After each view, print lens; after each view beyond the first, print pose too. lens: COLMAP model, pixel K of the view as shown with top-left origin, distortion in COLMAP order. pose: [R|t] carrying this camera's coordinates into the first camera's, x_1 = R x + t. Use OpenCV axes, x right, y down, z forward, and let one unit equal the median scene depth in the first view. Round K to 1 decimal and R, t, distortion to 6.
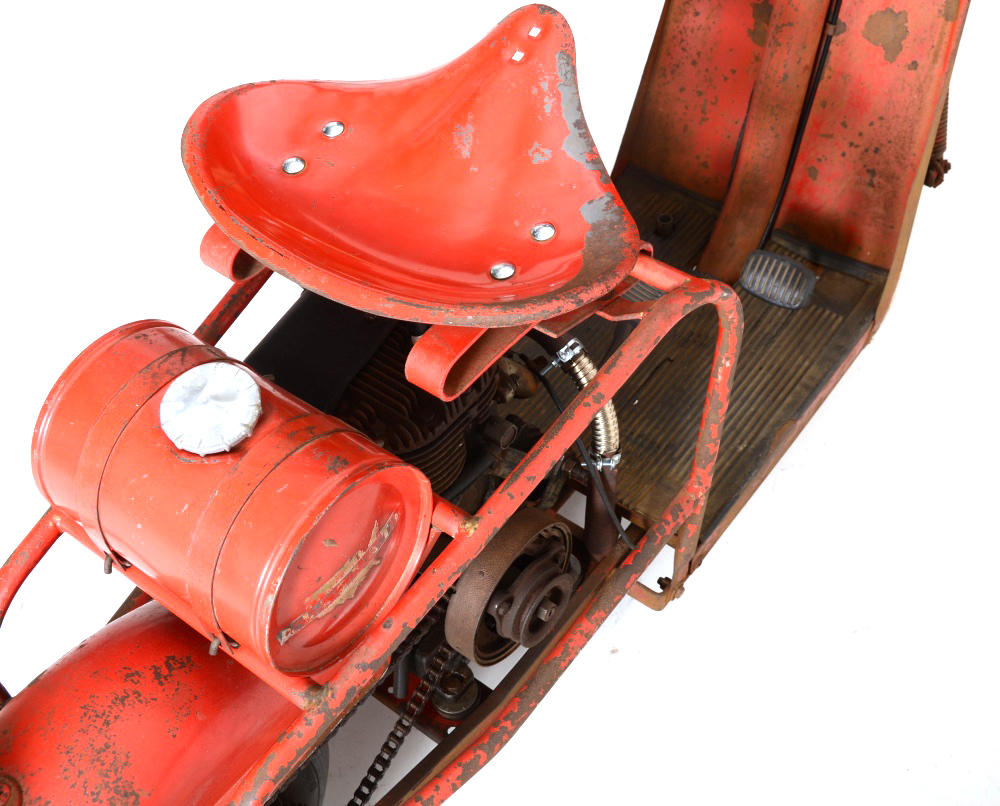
lens RADIAL K [[1177.8, 0, 500.0], [0, 1177.8, 403.0], [0, 0, 1]] dist [-0.025512, 0.031210]
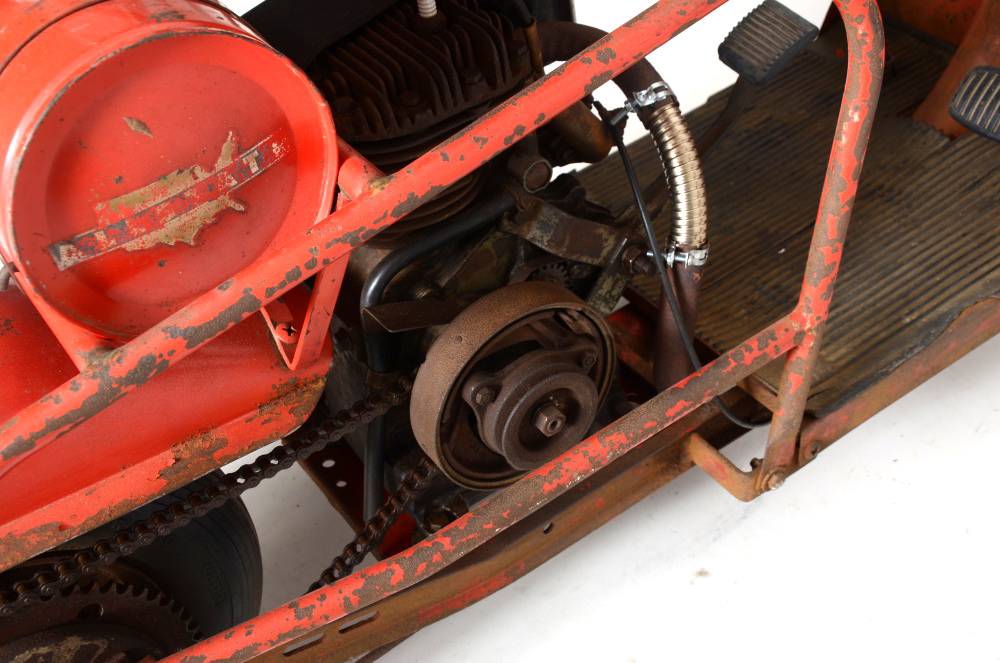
lens RADIAL K [[1227.6, 0, 503.3], [0, 1227.6, 313.0], [0, 0, 1]] dist [-0.001250, 0.459727]
pose [[0.956714, 0.164463, -0.240103, 0.171091], [-0.186283, 0.979924, -0.071045, 0.158039], [0.223598, 0.112697, 0.968144, 0.227783]]
